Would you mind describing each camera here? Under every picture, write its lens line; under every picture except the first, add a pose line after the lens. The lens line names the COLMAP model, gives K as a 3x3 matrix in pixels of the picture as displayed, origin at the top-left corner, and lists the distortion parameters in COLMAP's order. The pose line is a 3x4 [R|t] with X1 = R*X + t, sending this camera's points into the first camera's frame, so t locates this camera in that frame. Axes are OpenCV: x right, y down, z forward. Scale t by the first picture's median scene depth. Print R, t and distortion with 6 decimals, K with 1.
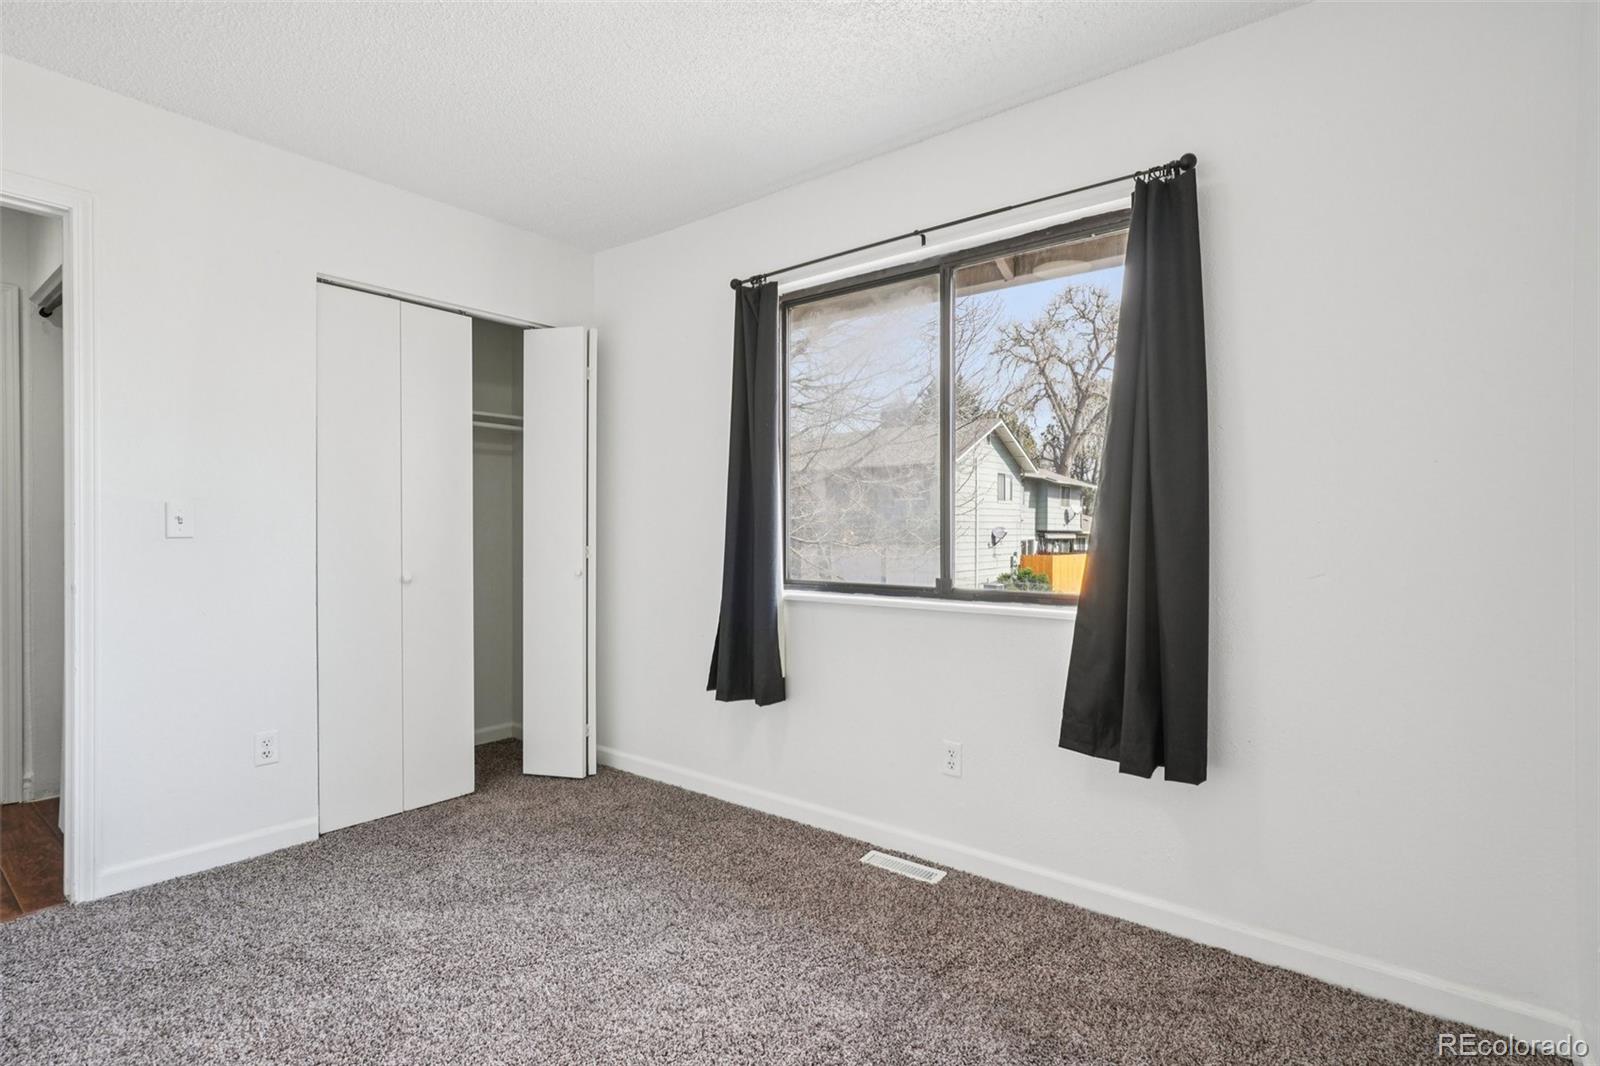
lens RADIAL K [[794.4, 0, 798.3], [0, 794.4, 530.7], [0, 0, 1]] dist [0.010742, 0.000867]
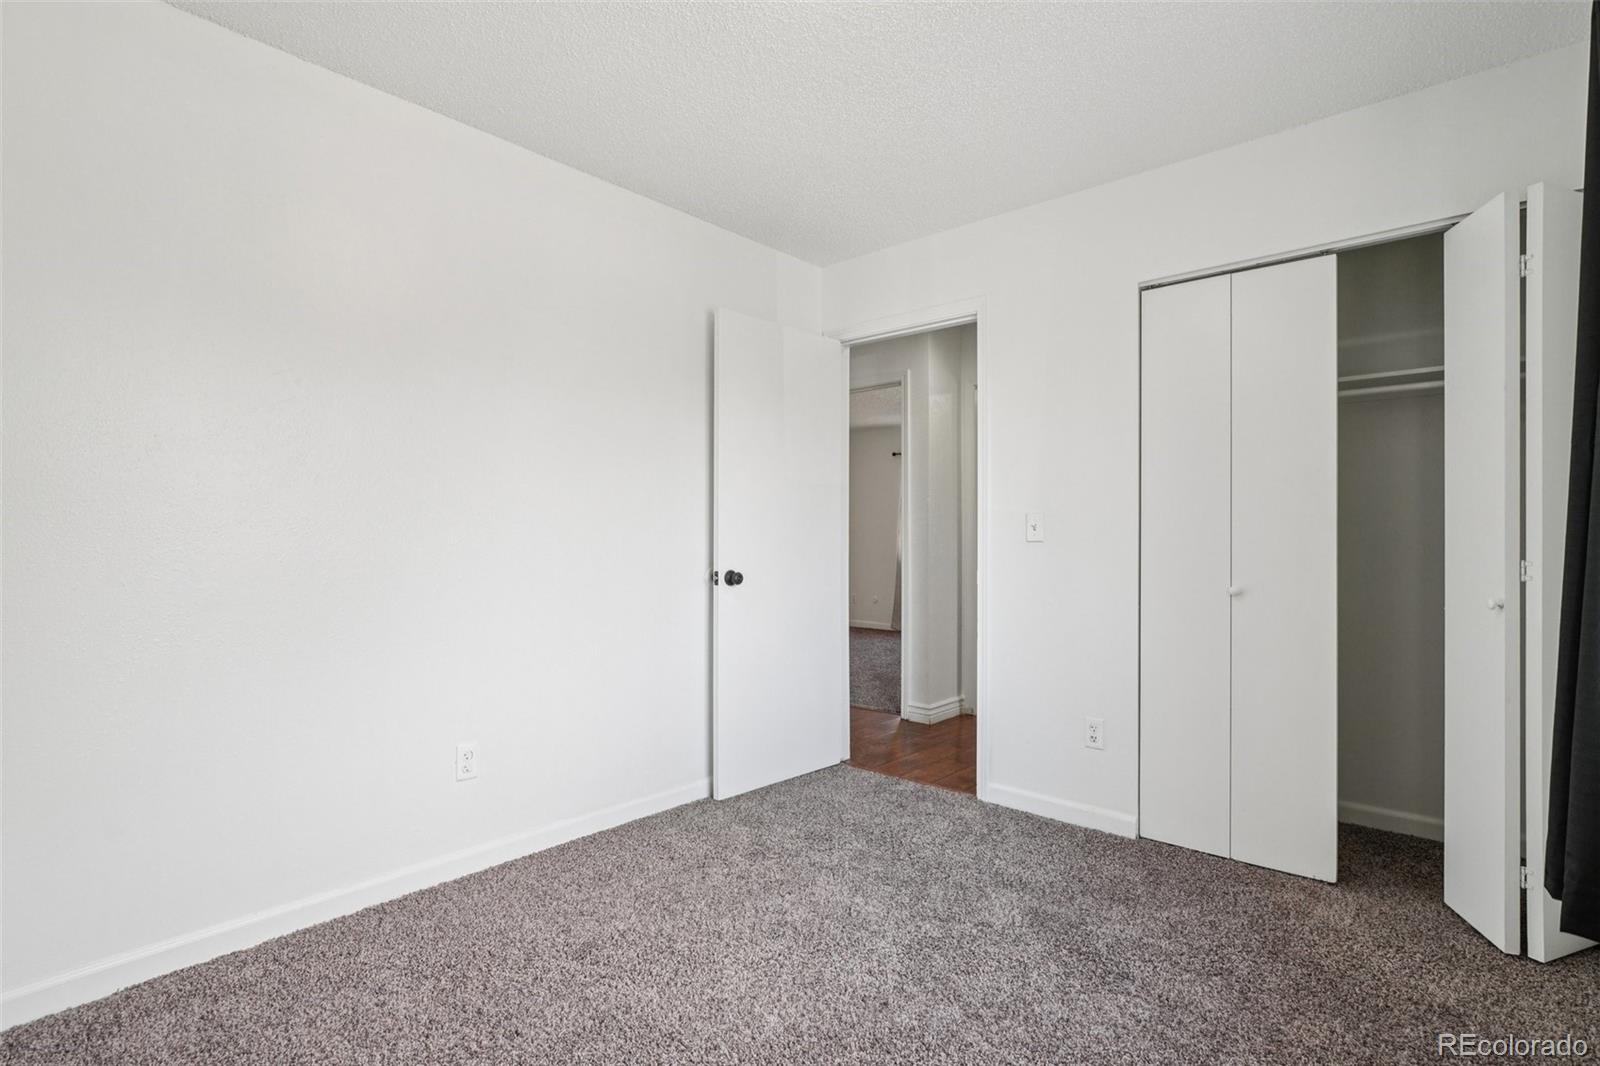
lens RADIAL K [[794.4, 0, 798.3], [0, 794.4, 530.7], [0, 0, 1]] dist [0.010742, 0.000867]
pose [[-0.038727, -0.005701, -0.999234, 0.450024], [0.000255, 0.999984, -0.005716, -0.001342], [0.999250, -0.000476, -0.038725, 0.635234]]
